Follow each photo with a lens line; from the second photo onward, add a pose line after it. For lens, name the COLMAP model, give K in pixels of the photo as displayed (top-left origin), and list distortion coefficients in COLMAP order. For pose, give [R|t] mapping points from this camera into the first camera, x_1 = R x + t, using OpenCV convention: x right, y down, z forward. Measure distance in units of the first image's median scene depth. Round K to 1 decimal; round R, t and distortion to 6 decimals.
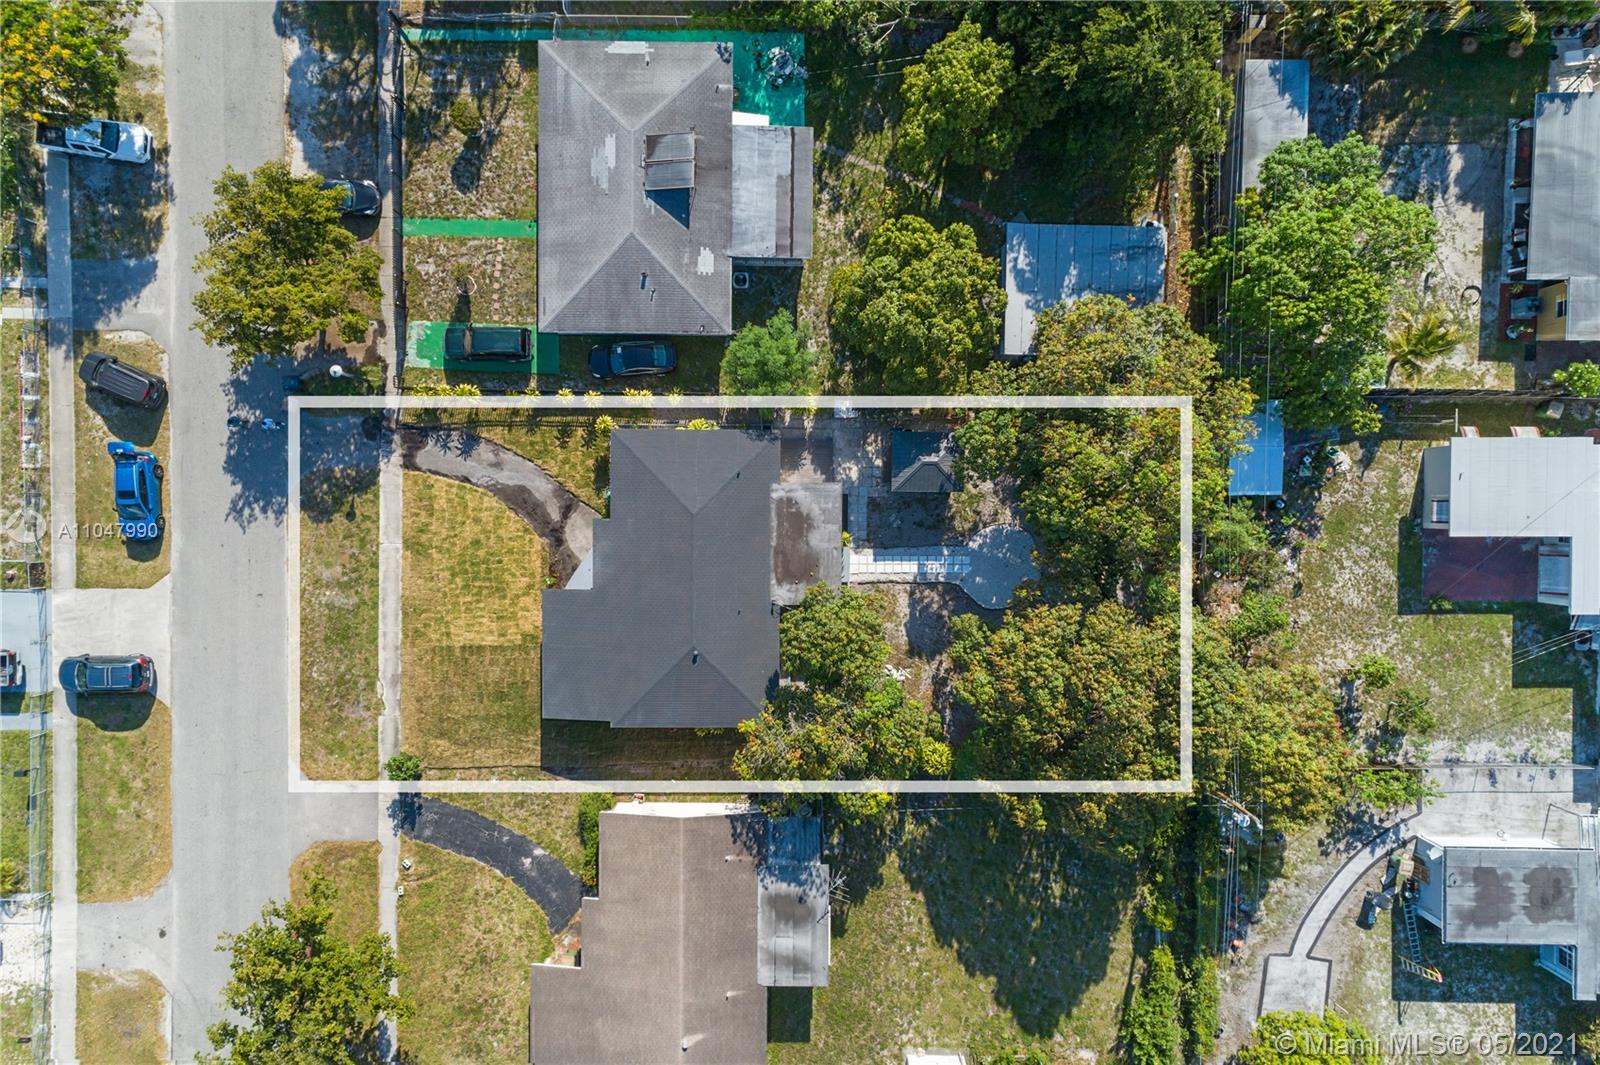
lens RADIAL K [[1064.0, 0, 800.0], [0, 1064.0, 532.5], [0, 0, 1]] dist [0.024705, 0.000144]
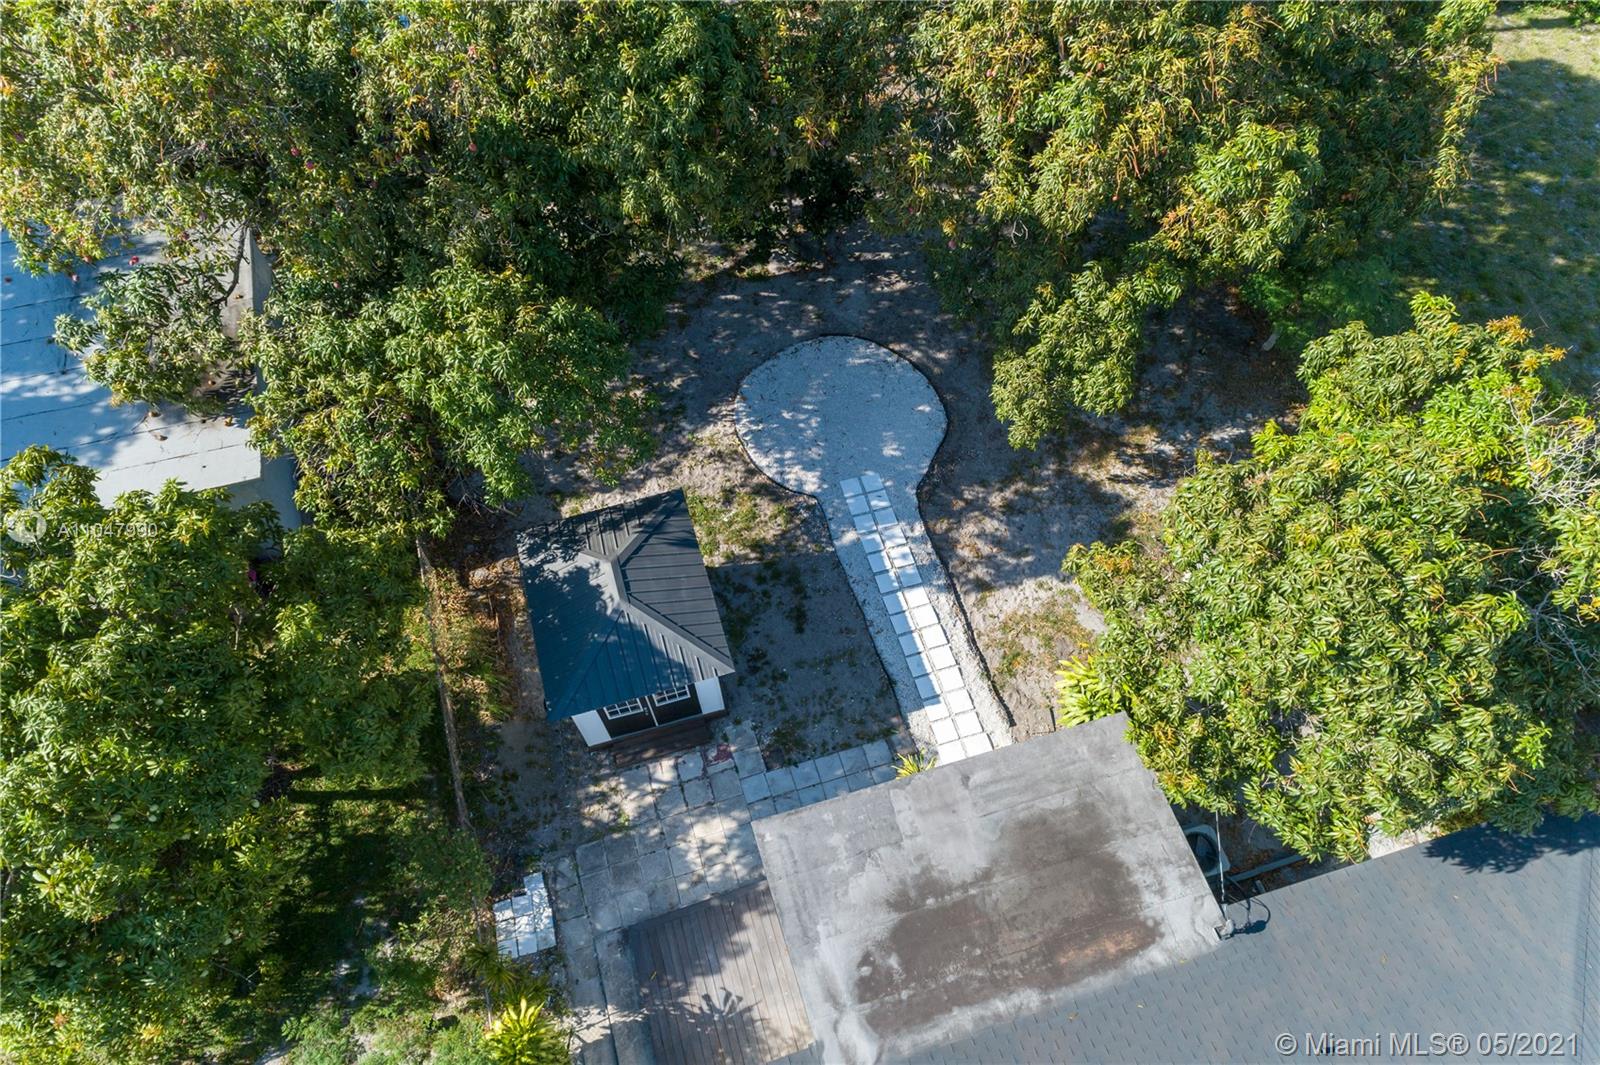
lens RADIAL K [[1064.0, 0, 800.0], [0, 1064.0, 532.5], [0, 0, 1]] dist [0.024705, 0.000144]
pose [[-0.295230, -0.849407, 0.437431, -0.024393], [0.955403, -0.265630, 0.129018, -0.047734], [0.006606, 0.456013, 0.889948, 0.657623]]
